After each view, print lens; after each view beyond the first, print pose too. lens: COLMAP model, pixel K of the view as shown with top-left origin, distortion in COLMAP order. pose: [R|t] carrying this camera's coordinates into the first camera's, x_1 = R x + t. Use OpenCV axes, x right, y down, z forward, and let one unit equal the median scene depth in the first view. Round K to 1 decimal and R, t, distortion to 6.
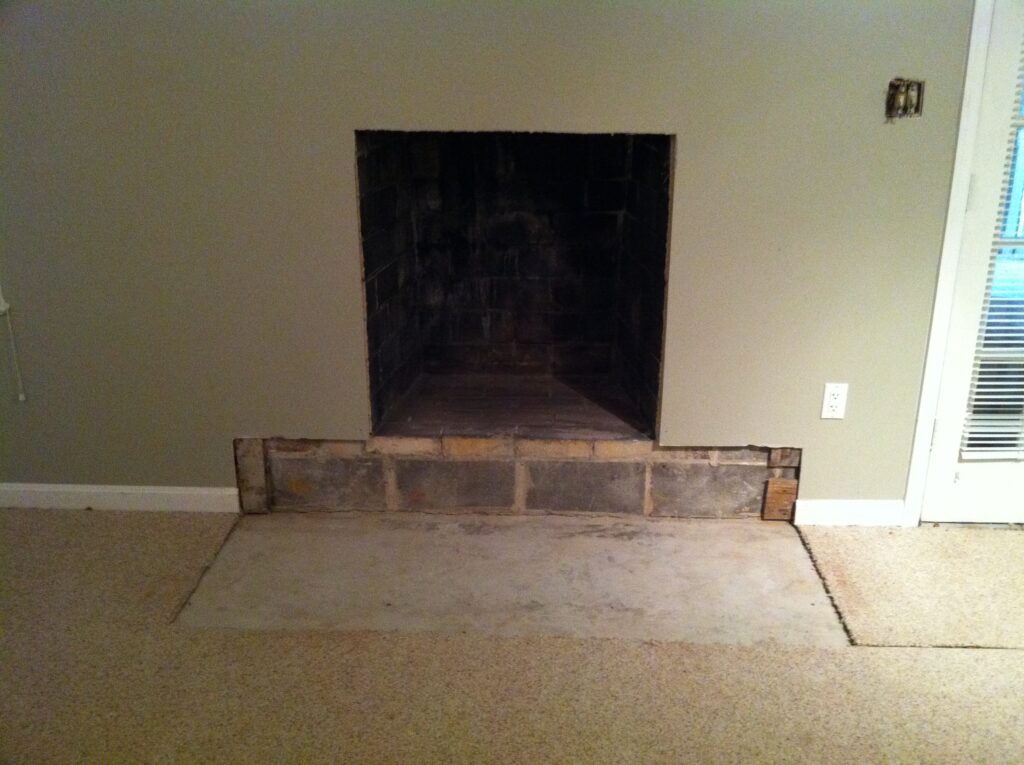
lens RADIAL K [[947.4, 0, 512.0], [0, 947.4, 382.5], [0, 0, 1]] dist [0.073844, -0.277123]
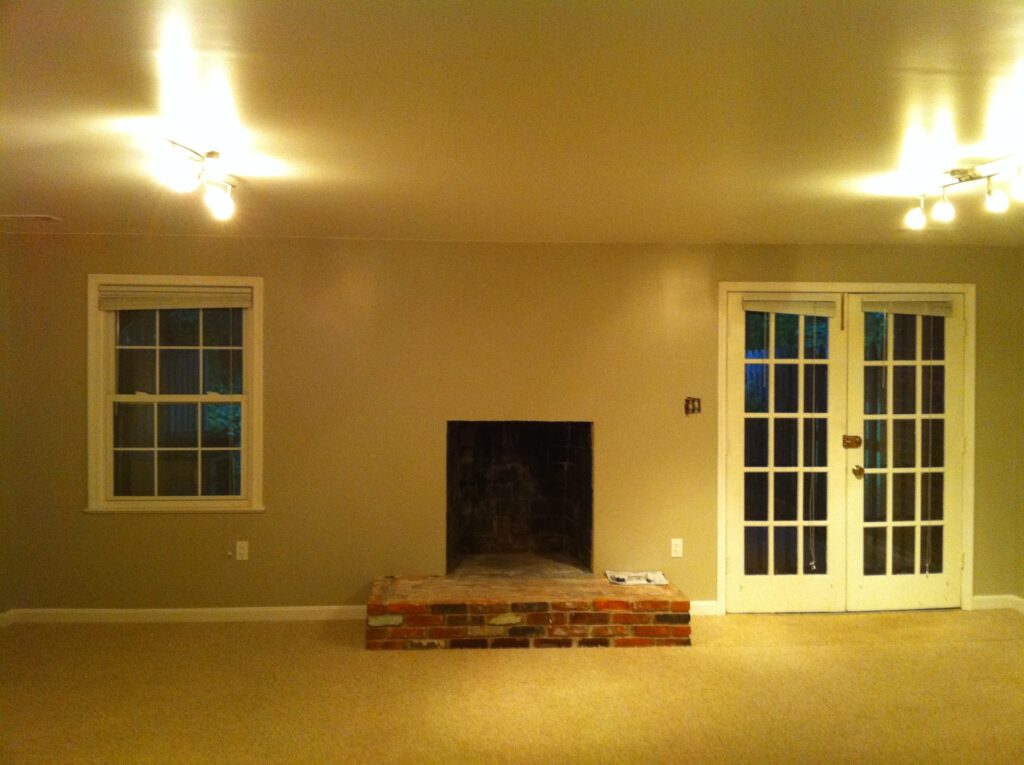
lens RADIAL K [[982.8, 0, 512.0], [0, 982.8, 382.5], [0, 0, 1]] dist [0.114442, -0.380884]
pose [[0.994227, 0.000649, 0.107293, -0.233392], [0.033647, 0.947654, -0.317522, 0.332820], [-0.101883, 0.319299, 0.942161, -1.042563]]
